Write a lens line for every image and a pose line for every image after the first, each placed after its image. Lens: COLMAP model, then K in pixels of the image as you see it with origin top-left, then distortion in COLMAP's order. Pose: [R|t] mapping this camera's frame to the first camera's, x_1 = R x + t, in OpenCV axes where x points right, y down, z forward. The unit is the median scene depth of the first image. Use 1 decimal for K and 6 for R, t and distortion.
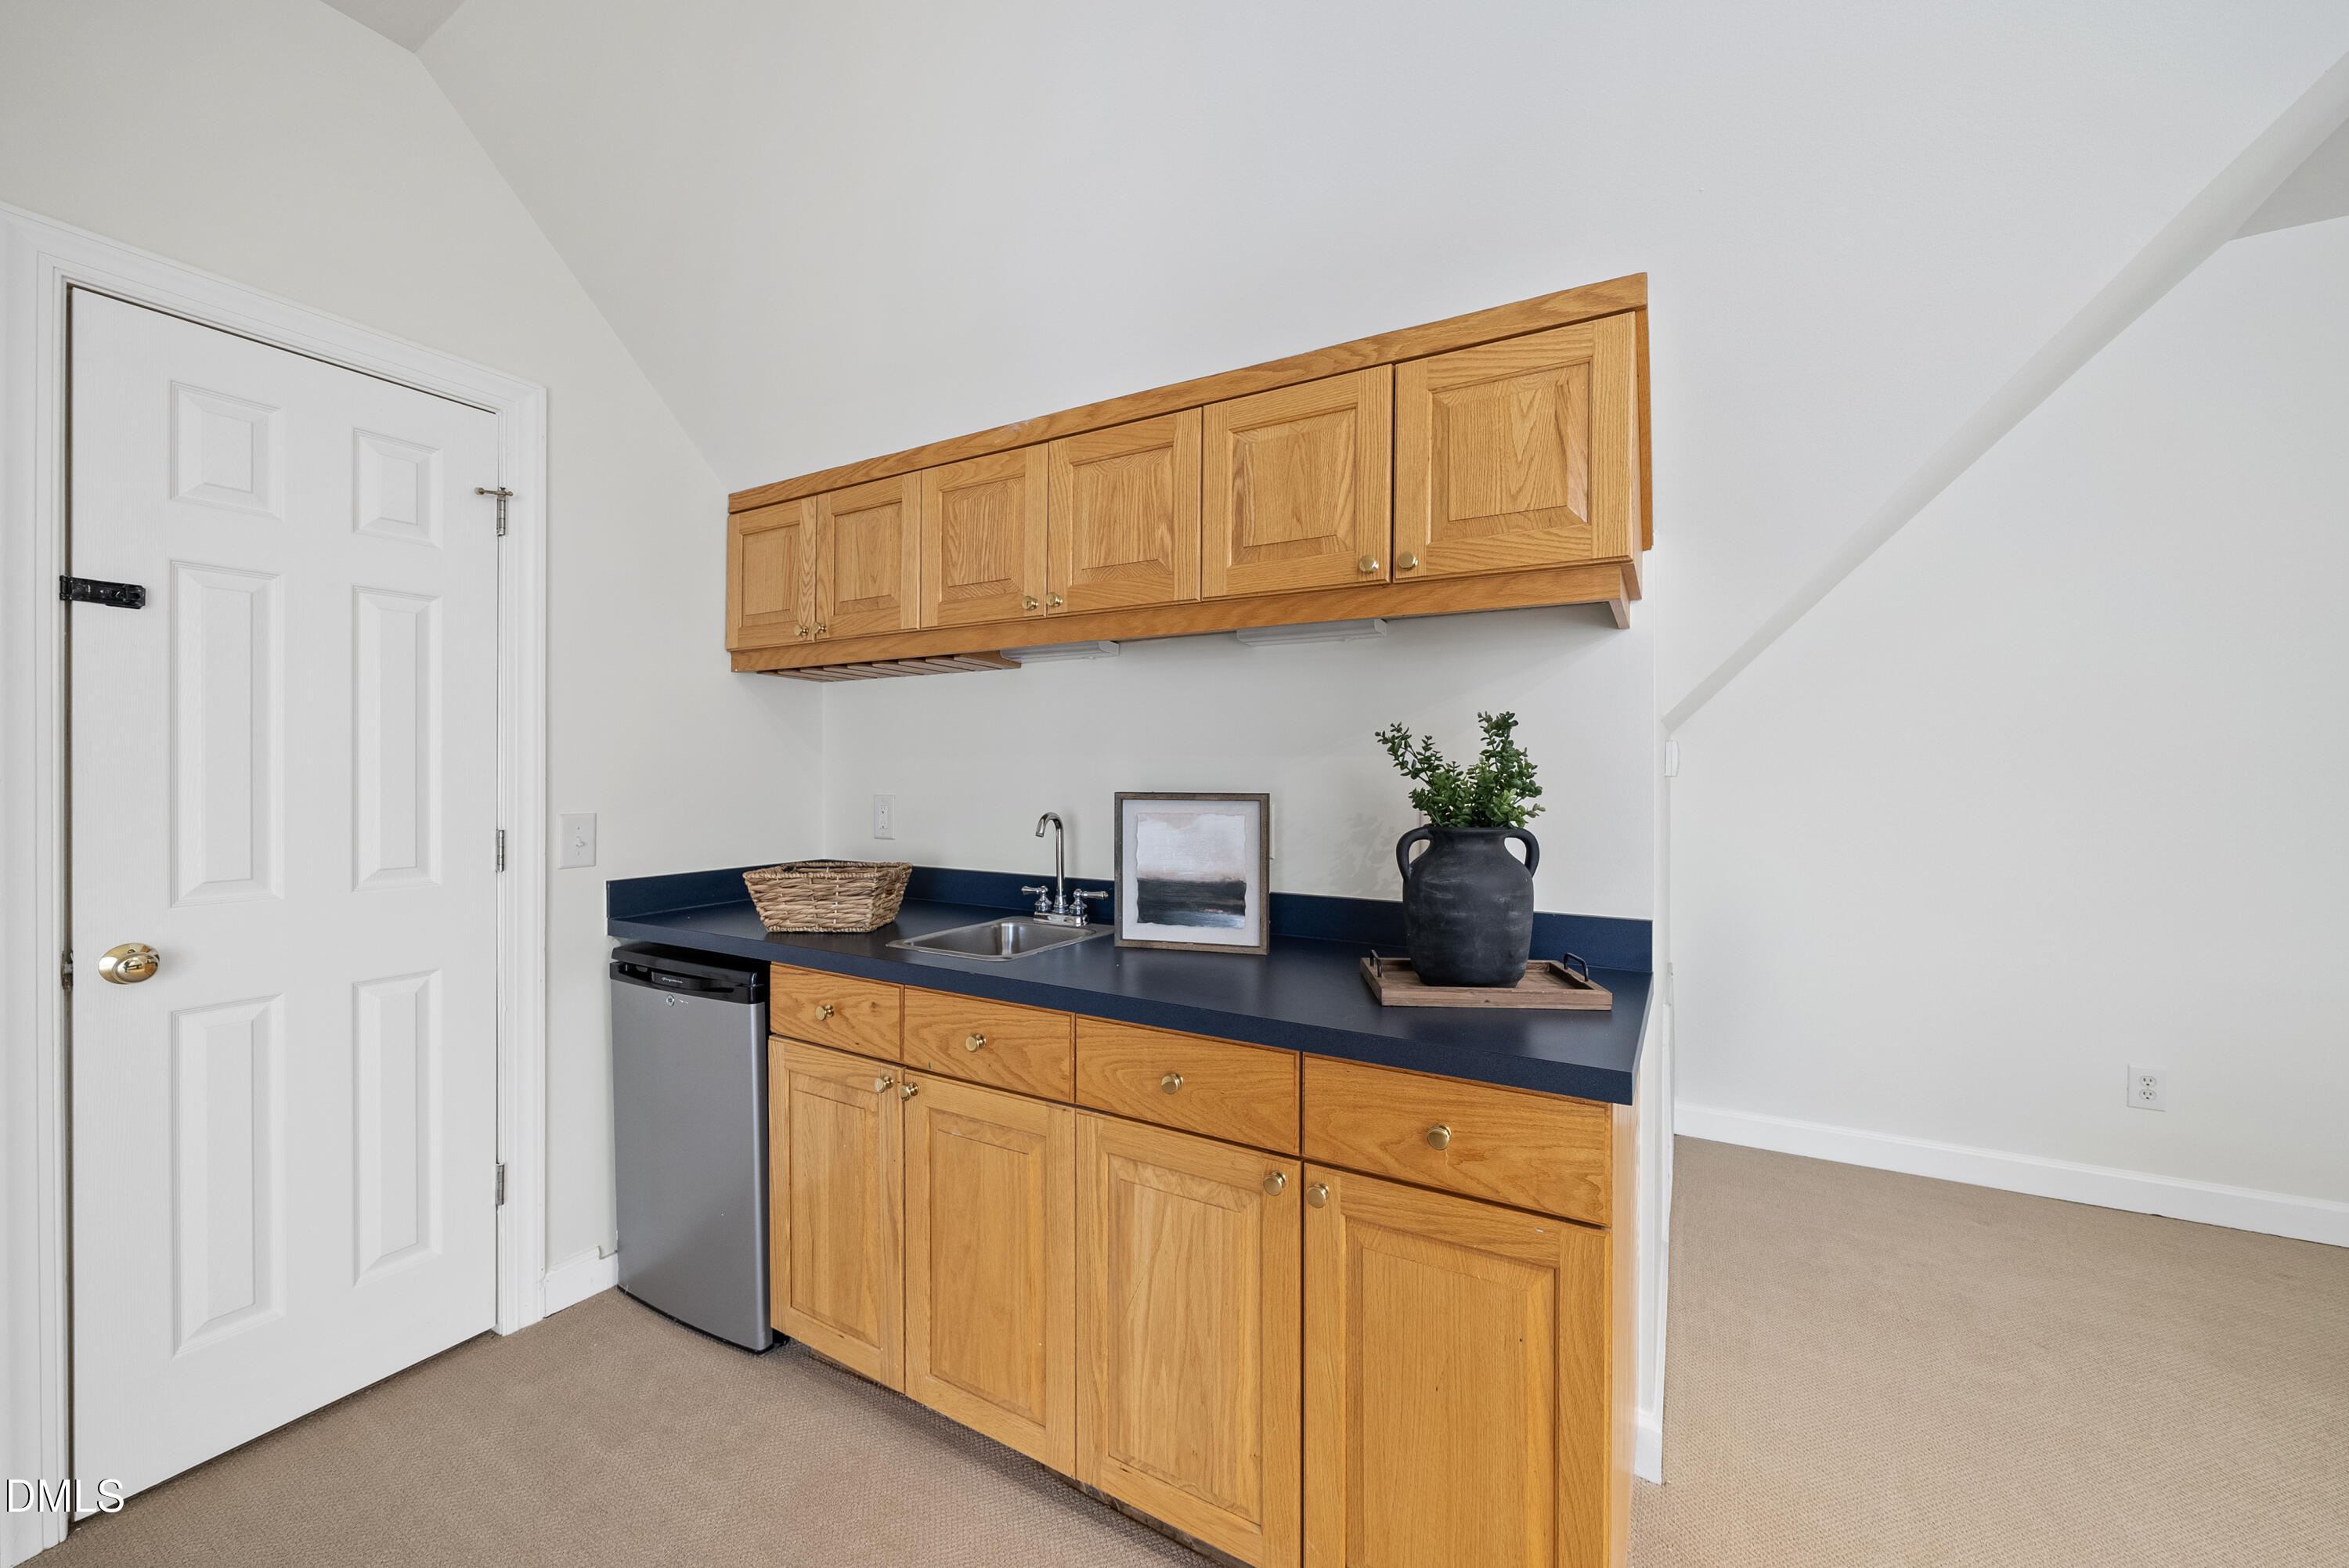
lens RADIAL K [[884.4, 0, 1164.7], [0, 884.4, 773.5], [0, 0, 1]] dist [0.000234, -0.000826]
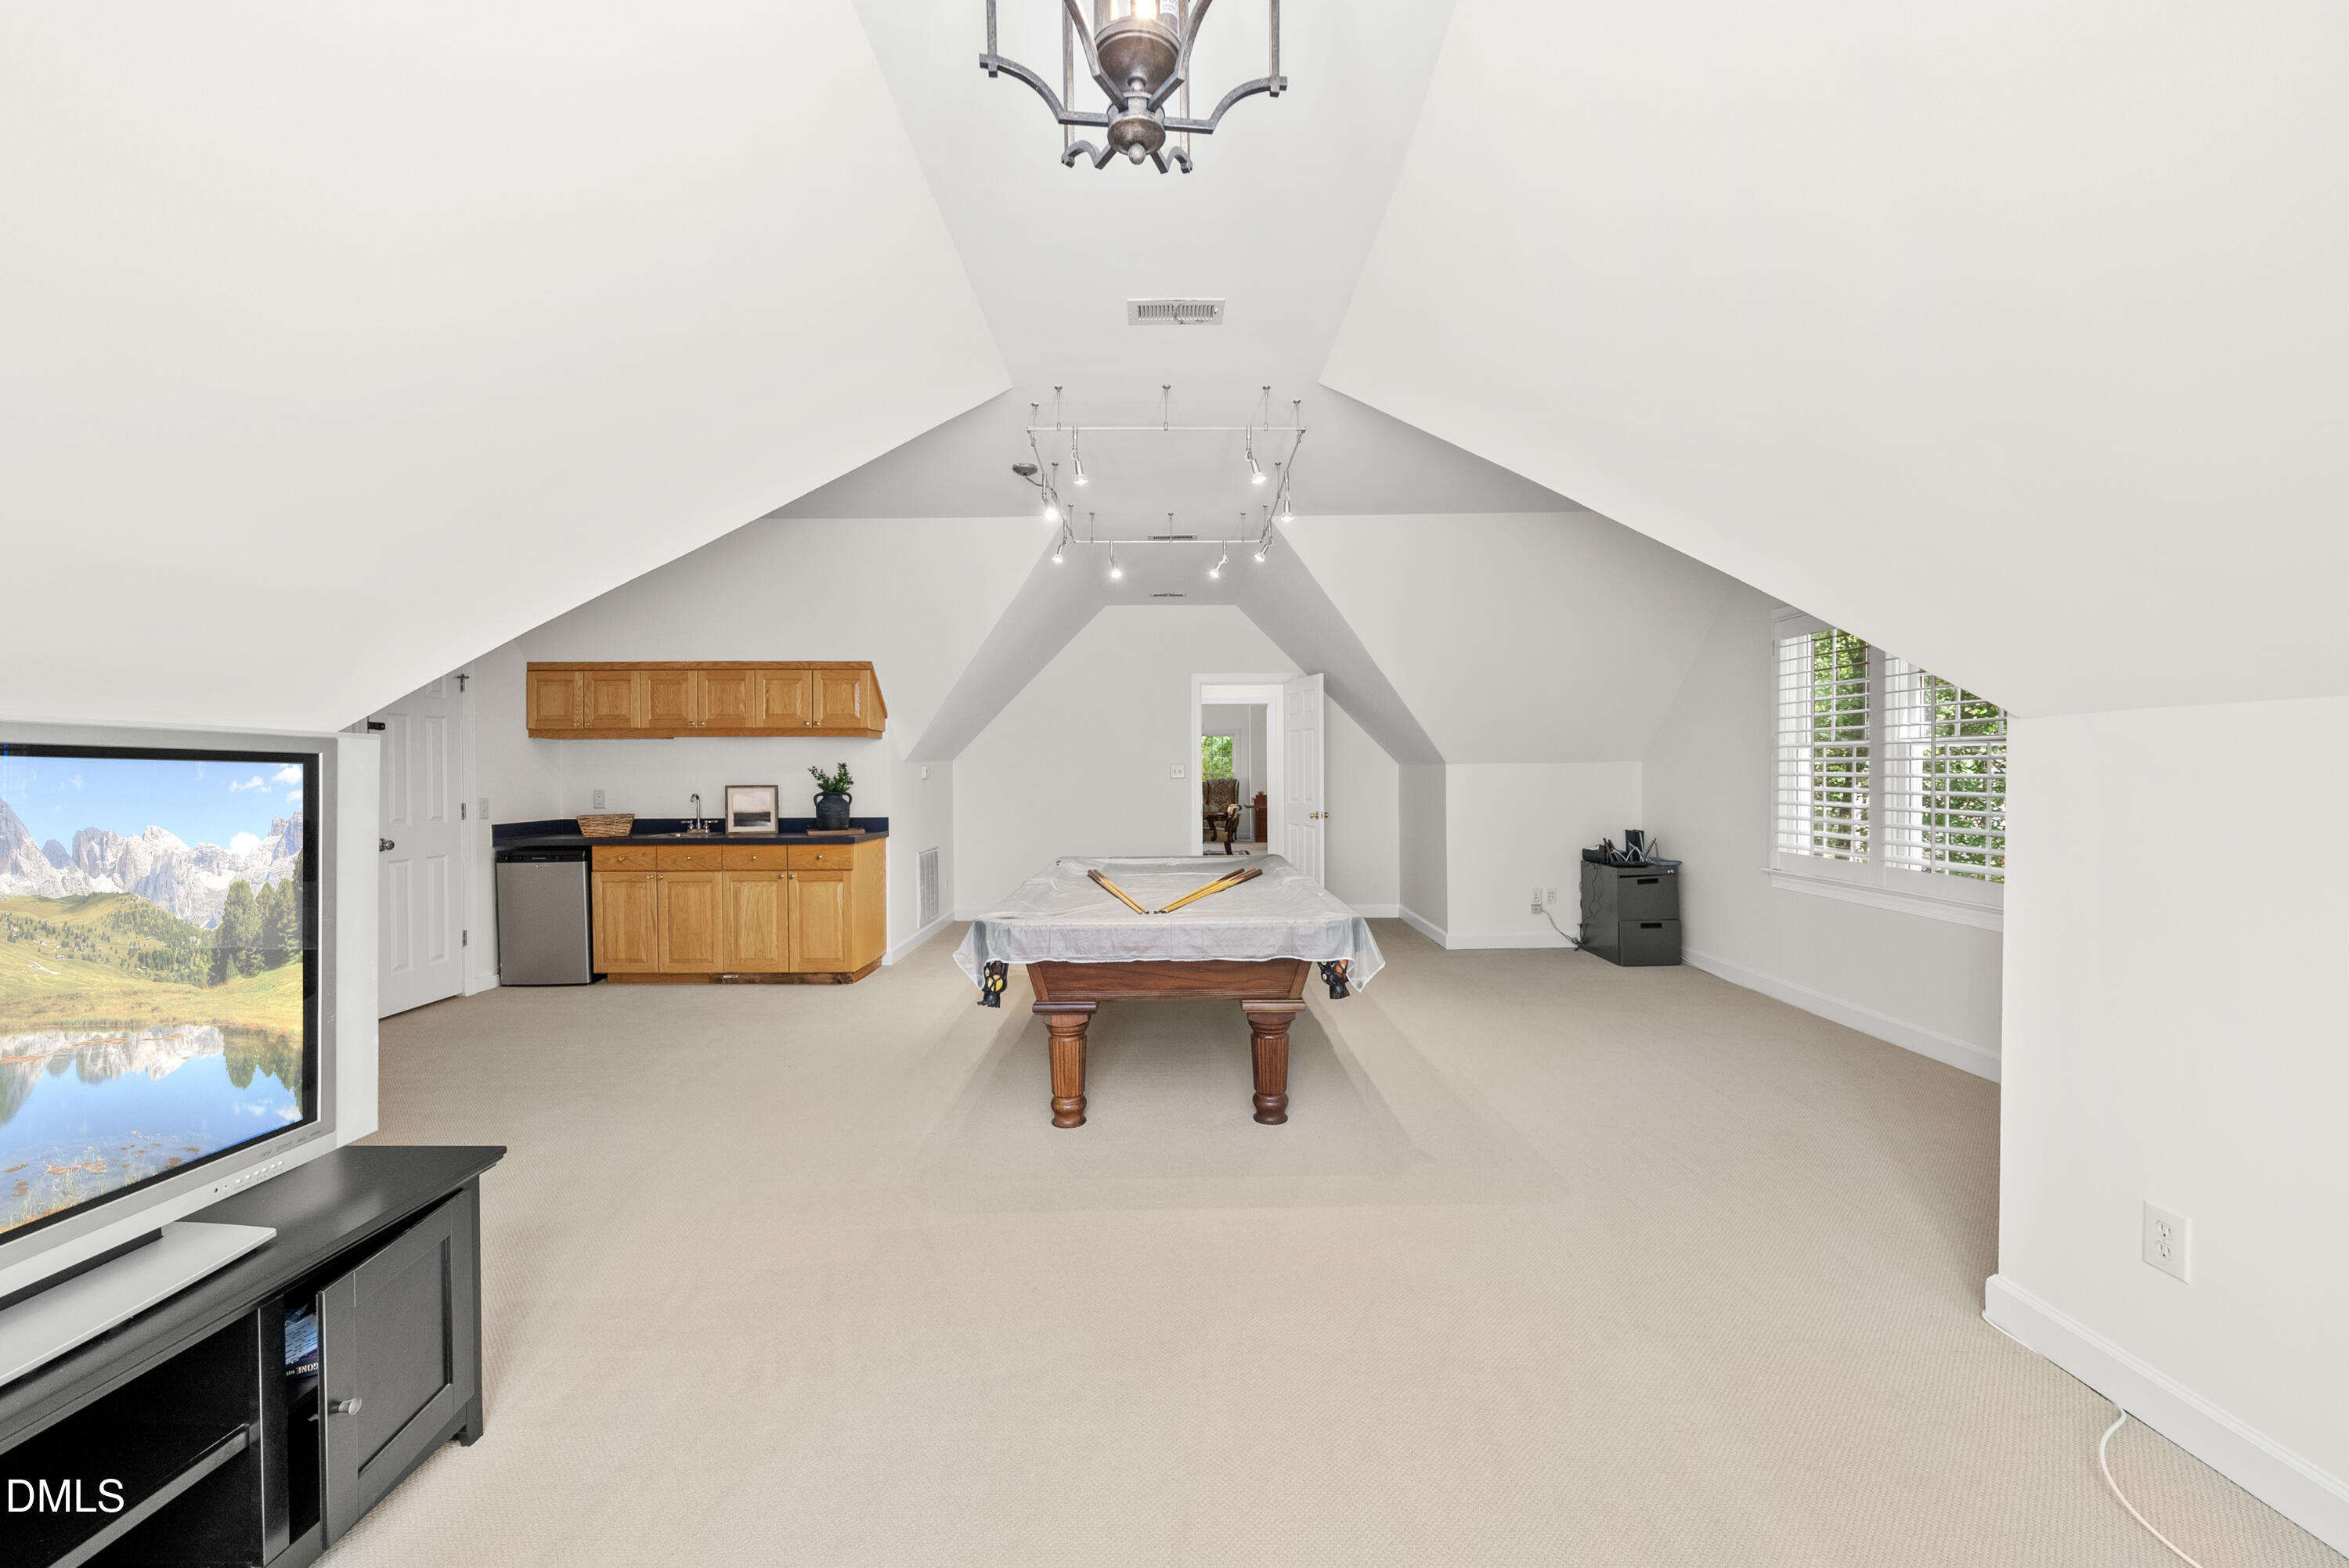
lens RADIAL K [[884.4, 0, 1155.6], [0, 884.4, 782.0], [0, 0, 1]] dist [0.000234, -0.000826]
pose [[0.866586, -0.010399, 0.498919, -0.292888], [0.009703, 0.999945, 0.003989, 0.009475], [-0.498933, 0.001384, 0.866639, -2.443471]]
